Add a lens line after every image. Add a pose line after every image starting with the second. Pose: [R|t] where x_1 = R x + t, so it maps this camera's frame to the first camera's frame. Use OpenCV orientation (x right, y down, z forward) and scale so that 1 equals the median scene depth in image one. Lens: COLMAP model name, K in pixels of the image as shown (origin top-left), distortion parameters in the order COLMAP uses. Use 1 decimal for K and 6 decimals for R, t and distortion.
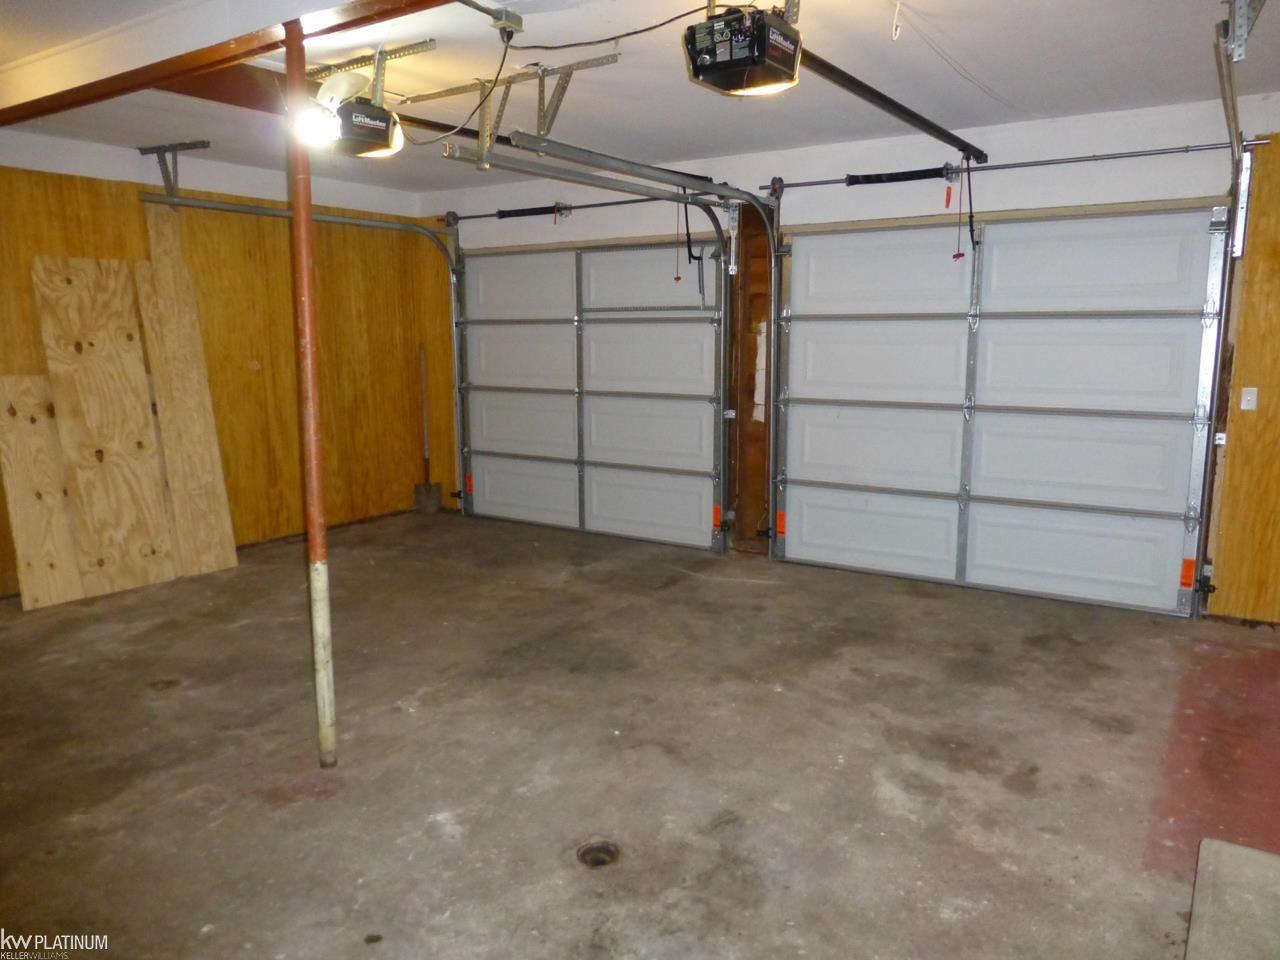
lens RADIAL K [[920.5, 0, 649.0], [0, 920.5, 477.5], [0, 0, 1]] dist [-0.044764, 0.035096]
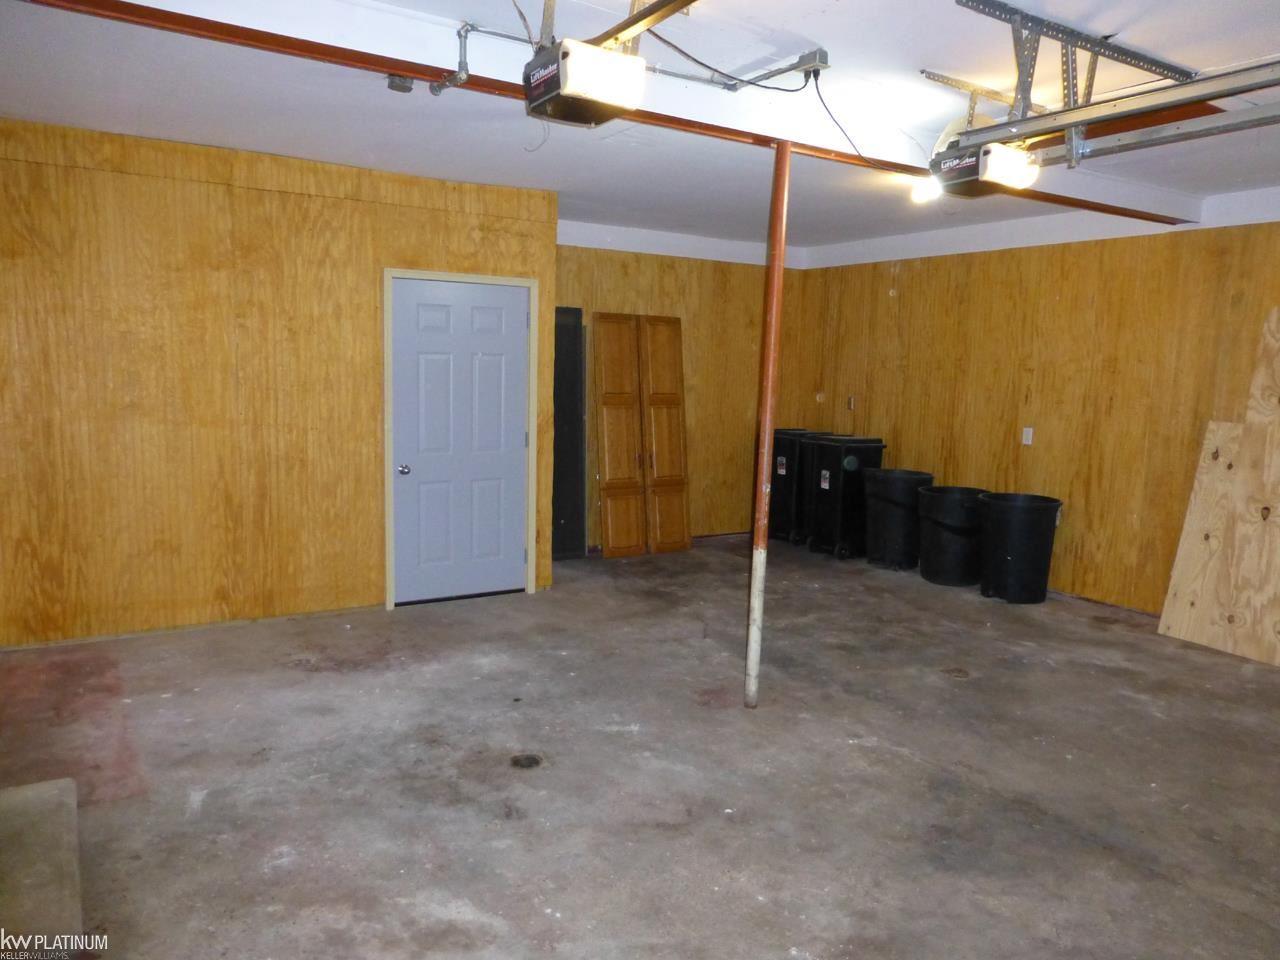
lens RADIAL K [[920.5, 0, 647.1], [0, 920.5, 486.7], [0, 0, 1]] dist [-0.044764, 0.035096]
pose [[-0.400430, 0.115511, -0.909018, 0.745844], [-0.168719, 0.965768, 0.197044, -0.188478], [0.900661, 0.232271, -0.367234, 1.122368]]
